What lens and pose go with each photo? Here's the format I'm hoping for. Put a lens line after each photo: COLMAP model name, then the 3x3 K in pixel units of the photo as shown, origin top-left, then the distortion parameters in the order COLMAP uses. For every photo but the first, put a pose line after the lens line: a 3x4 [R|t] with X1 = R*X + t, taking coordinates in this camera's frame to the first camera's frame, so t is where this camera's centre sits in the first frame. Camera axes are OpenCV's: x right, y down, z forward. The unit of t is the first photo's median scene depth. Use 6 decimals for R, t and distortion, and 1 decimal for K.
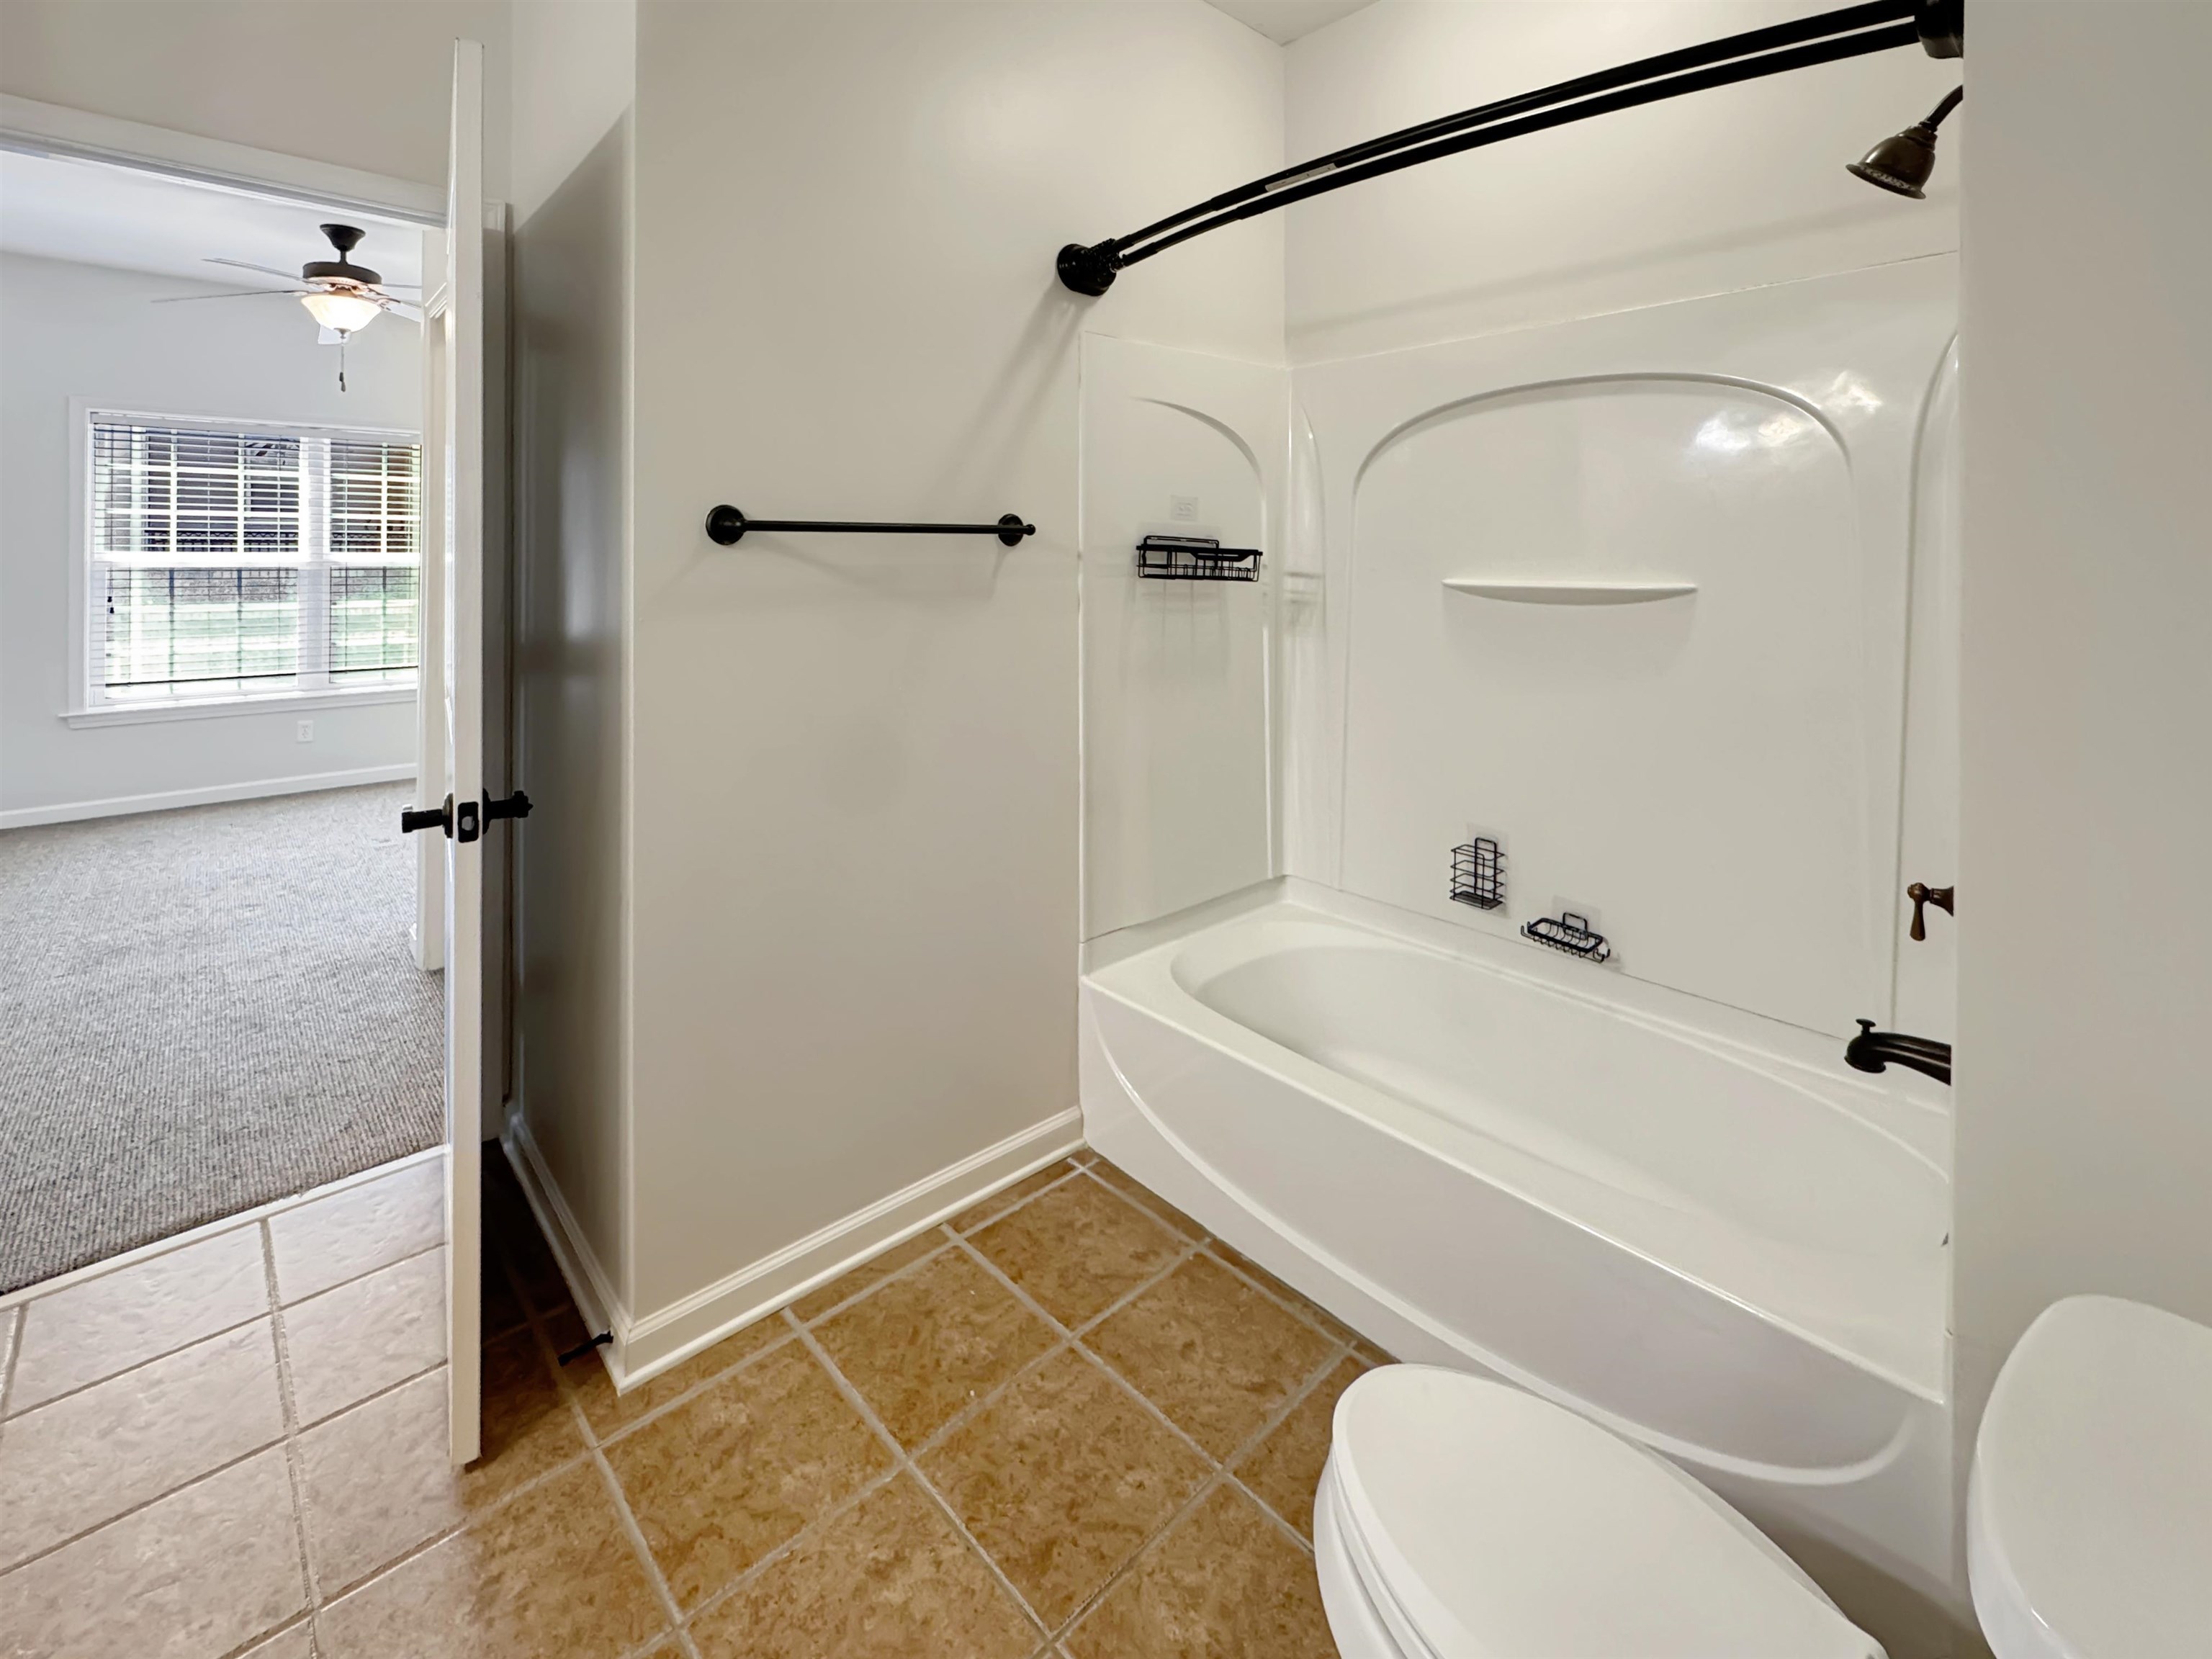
lens RADIAL K [[982.1, 0, 1100.7], [0, 982.1, 675.0], [0, 0, 1]] dist [-0.000996, -0.000177]
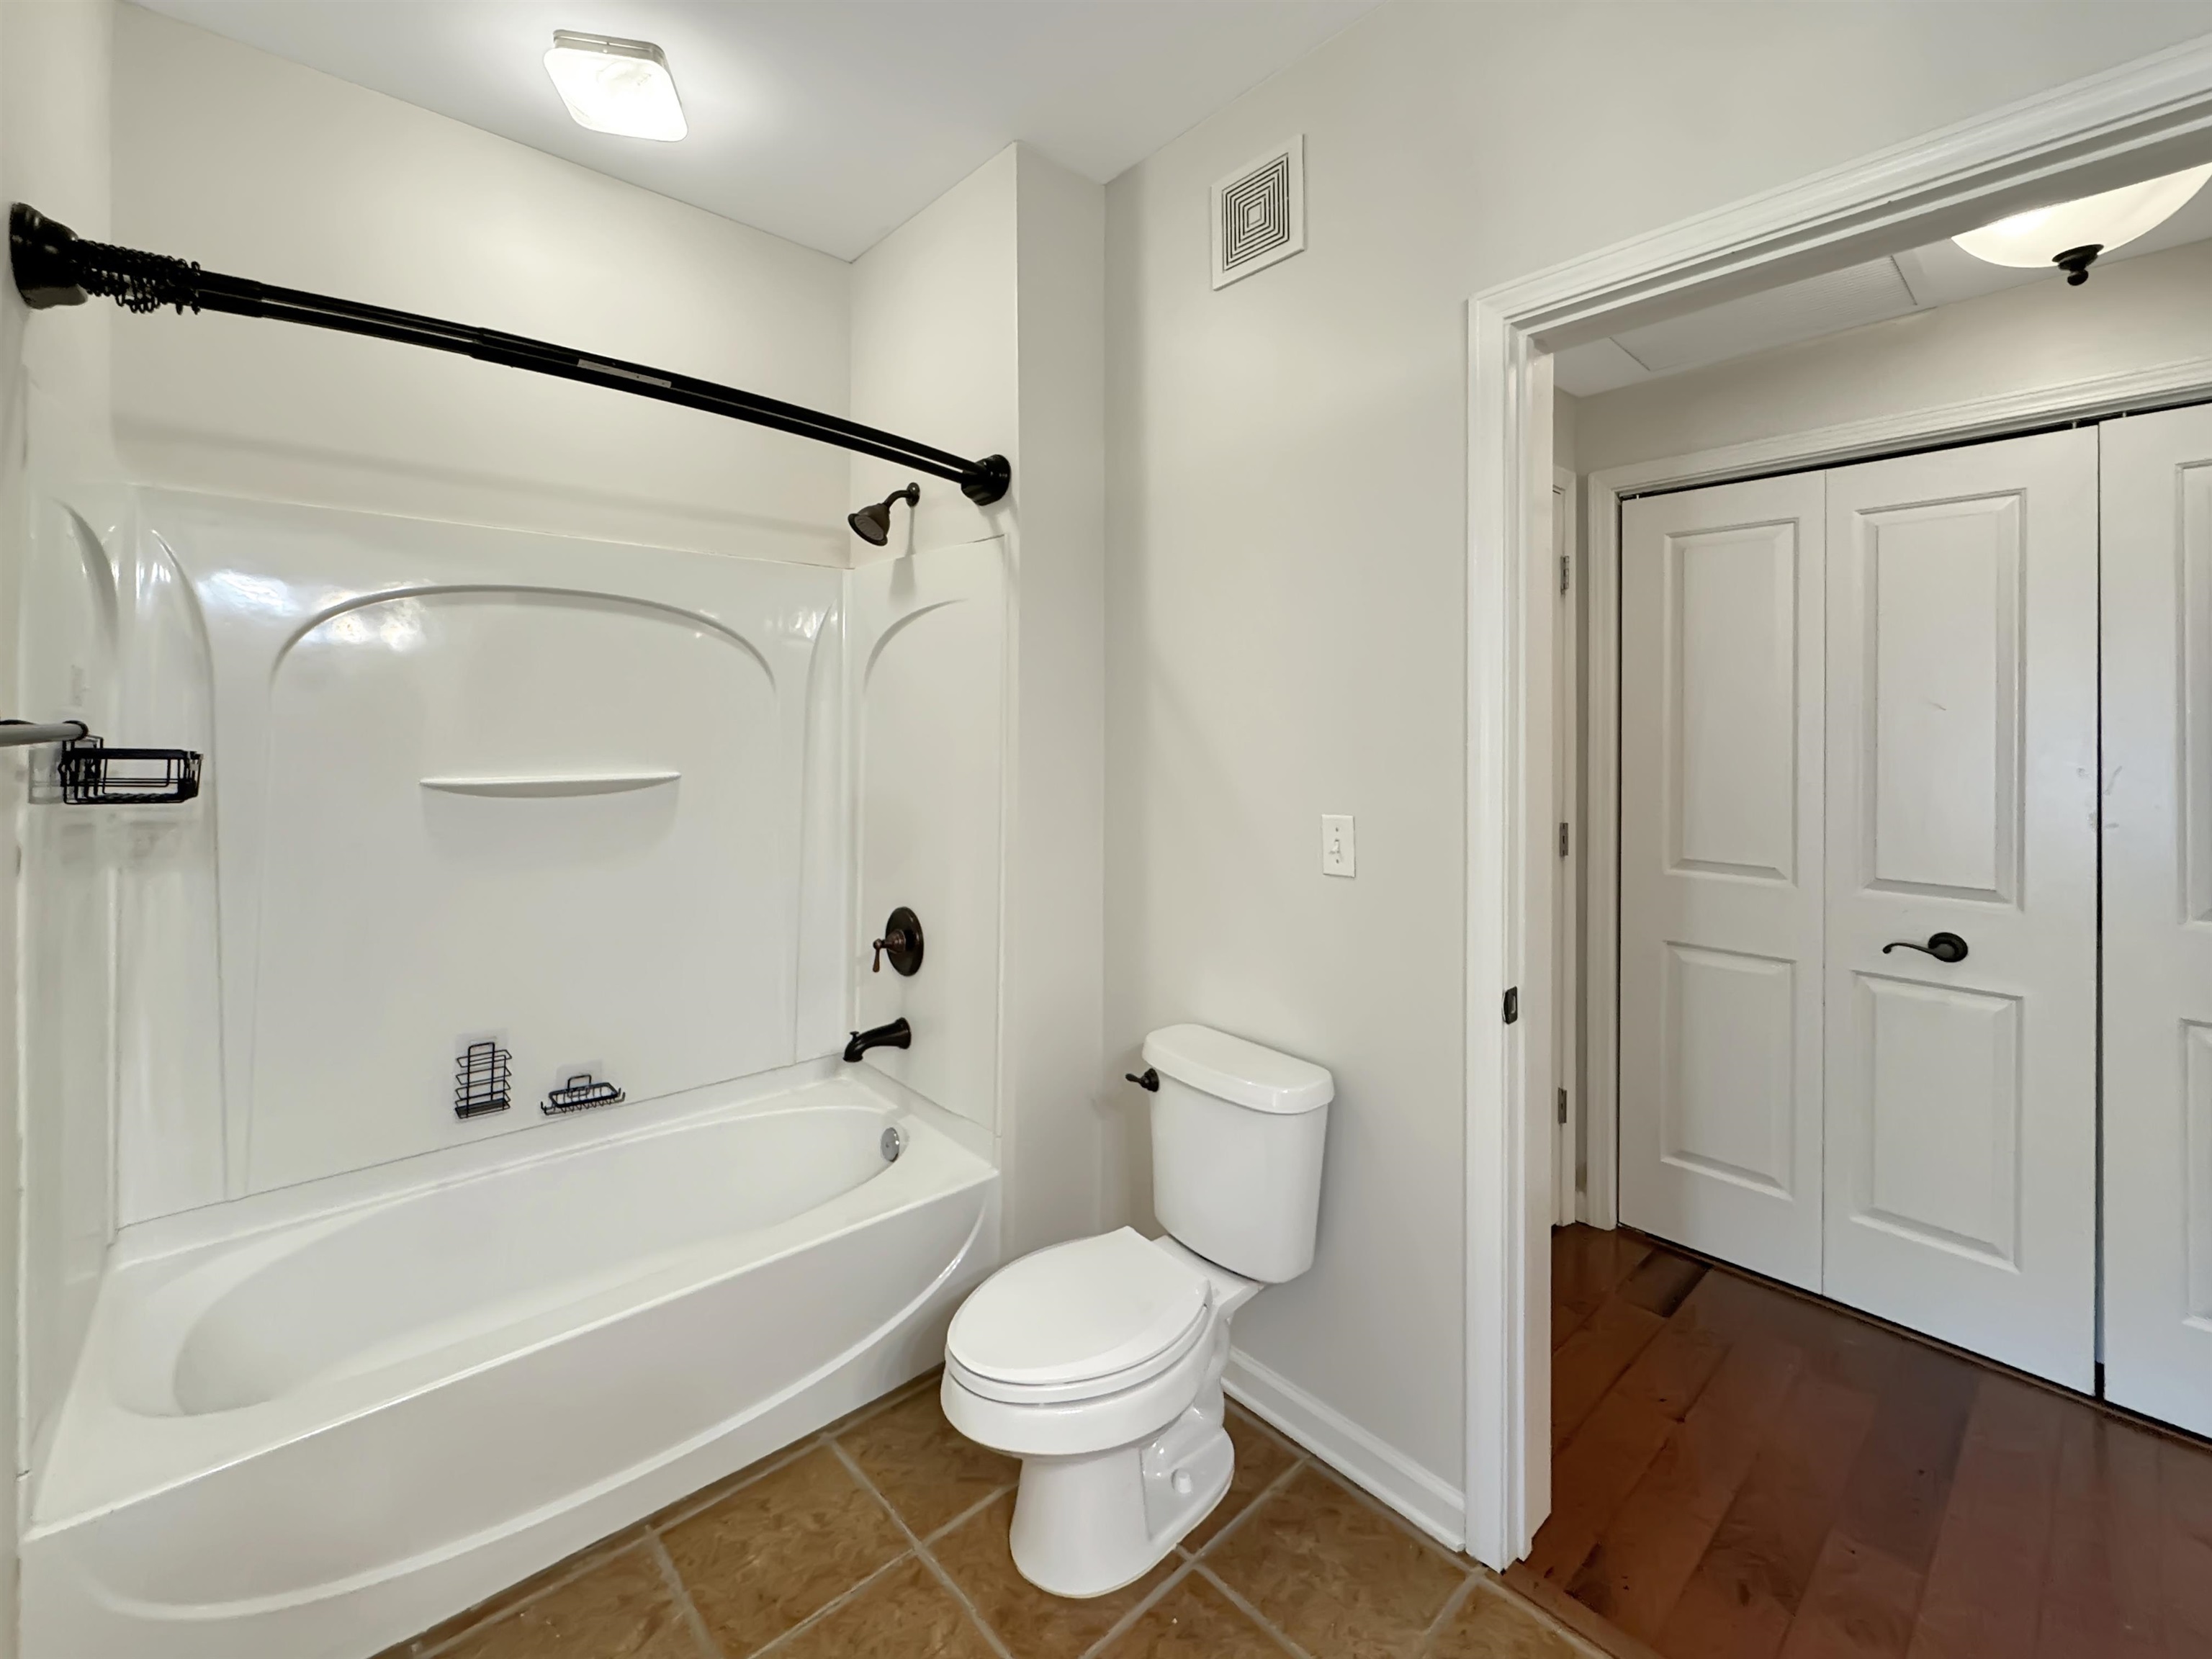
lens RADIAL K [[898.4, 0, 1112.3], [0, 898.4, 856.8], [0, 0, 1]] dist [-0.006344, 0.000232]
pose [[0.008216, -0.137425, 0.990478, -0.532326], [0.113956, 0.984187, 0.135607, -0.074241], [-0.993452, 0.111757, 0.023747, 0.396061]]
